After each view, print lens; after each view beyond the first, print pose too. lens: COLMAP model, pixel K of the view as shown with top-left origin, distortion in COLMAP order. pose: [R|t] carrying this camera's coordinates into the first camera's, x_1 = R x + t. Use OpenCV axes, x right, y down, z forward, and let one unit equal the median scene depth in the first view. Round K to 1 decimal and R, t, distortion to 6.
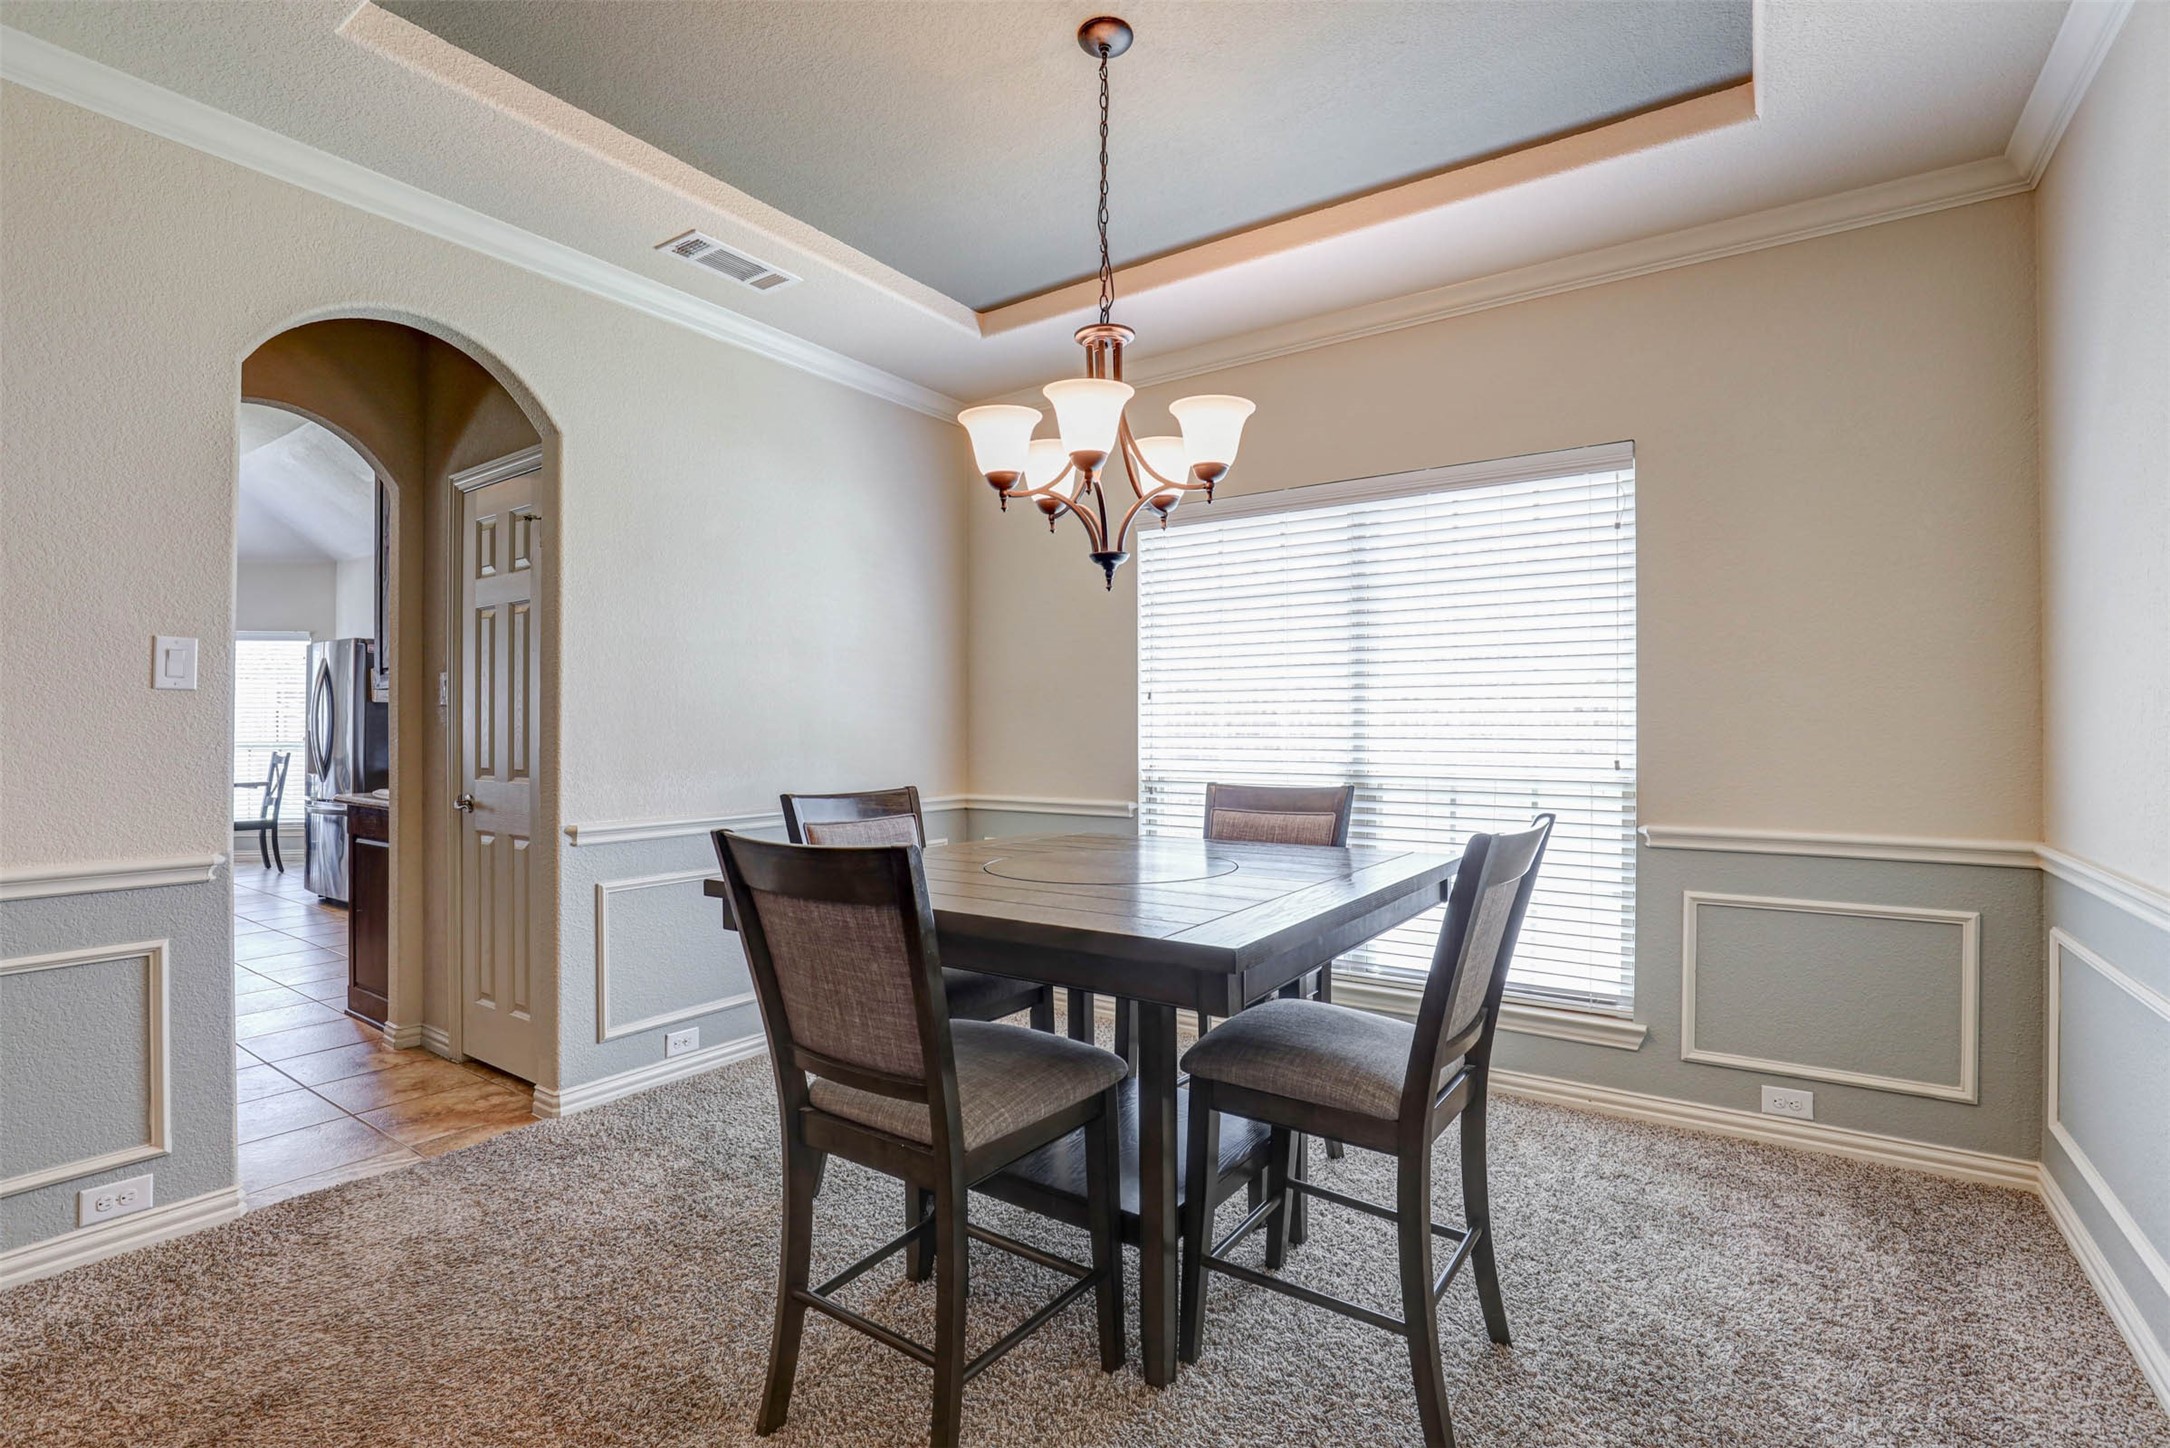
lens RADIAL K [[1012.4, 0, 1079.9], [0, 1012.4, 730.9], [0, 0, 1]] dist [-0.021019, 0.001388]
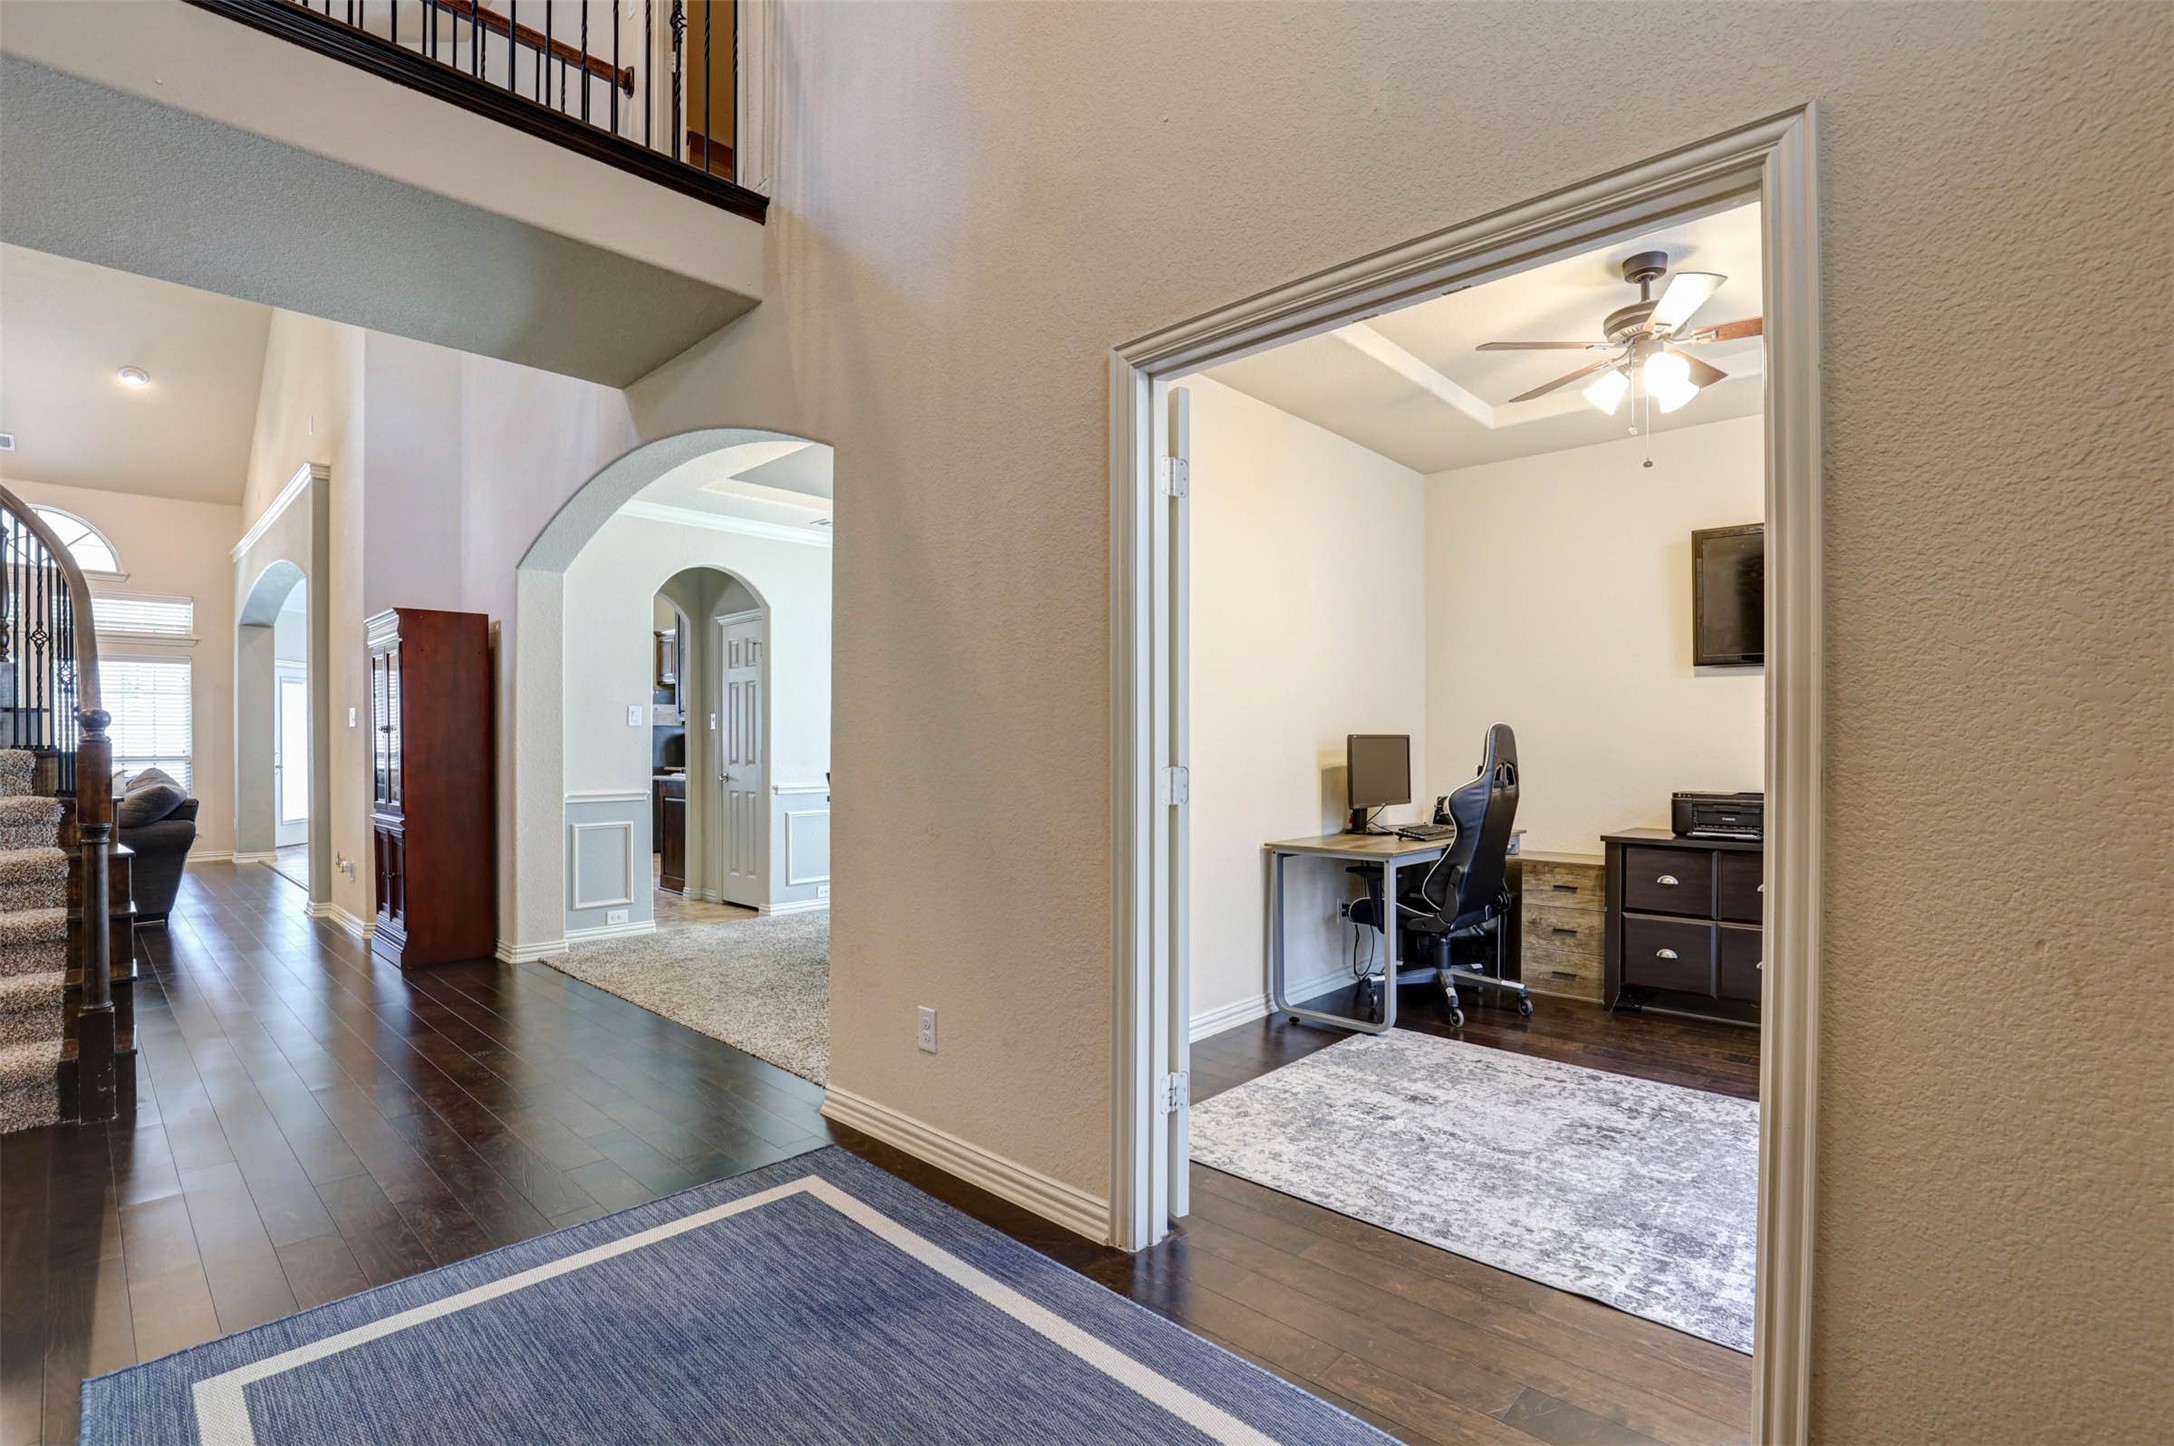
lens RADIAL K [[1014.3, 0, 1085.8], [0, 1014.3, 739.7], [0, 0, 1]] dist [-0.021019, 0.001388]
pose [[0.989682, -0.005938, -0.143162, 0.441057], [0.005350, 0.999976, -0.004491, 0.007808], [0.143185, 0.003679, 0.989689, -0.996032]]
